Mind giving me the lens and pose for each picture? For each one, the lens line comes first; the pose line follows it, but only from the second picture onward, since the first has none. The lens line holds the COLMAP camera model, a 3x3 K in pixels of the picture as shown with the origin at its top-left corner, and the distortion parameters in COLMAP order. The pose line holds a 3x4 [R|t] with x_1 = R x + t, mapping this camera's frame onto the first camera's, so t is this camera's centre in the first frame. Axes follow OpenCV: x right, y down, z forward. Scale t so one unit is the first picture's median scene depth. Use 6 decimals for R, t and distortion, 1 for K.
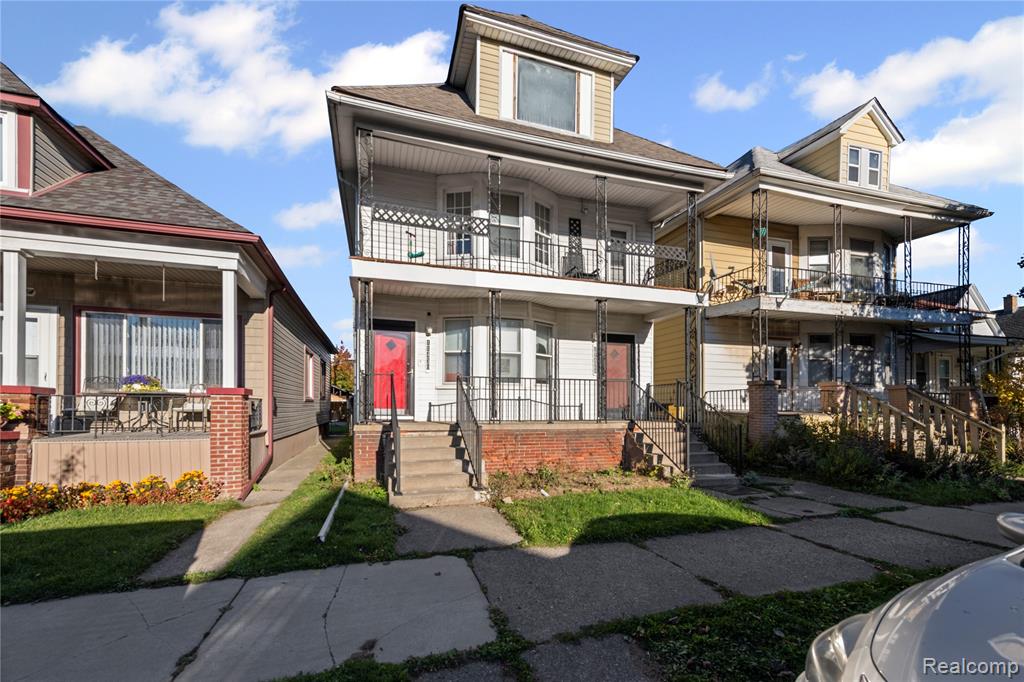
lens RADIAL K [[425.3, 0, 509.6], [0, 425.3, 404.8], [0, 0, 1]] dist [0.009132, -0.000124]
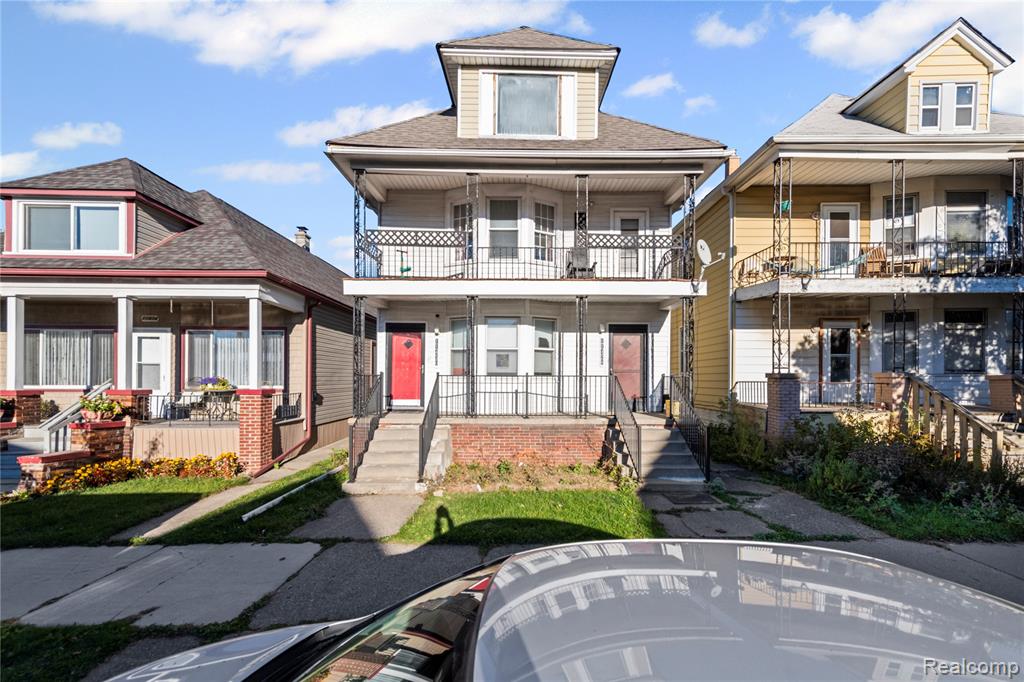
lens RADIAL K [[413.4, 0, 515.0], [0, 413.4, 379.0], [0, 0, 1]] dist [0.009718, -0.000128]
pose [[0.959659, -0.000109, -0.281167, 0.318361], [0.001367, 0.999990, 0.004277, -0.051736], [0.281164, -0.004489, 0.959649, 0.009298]]
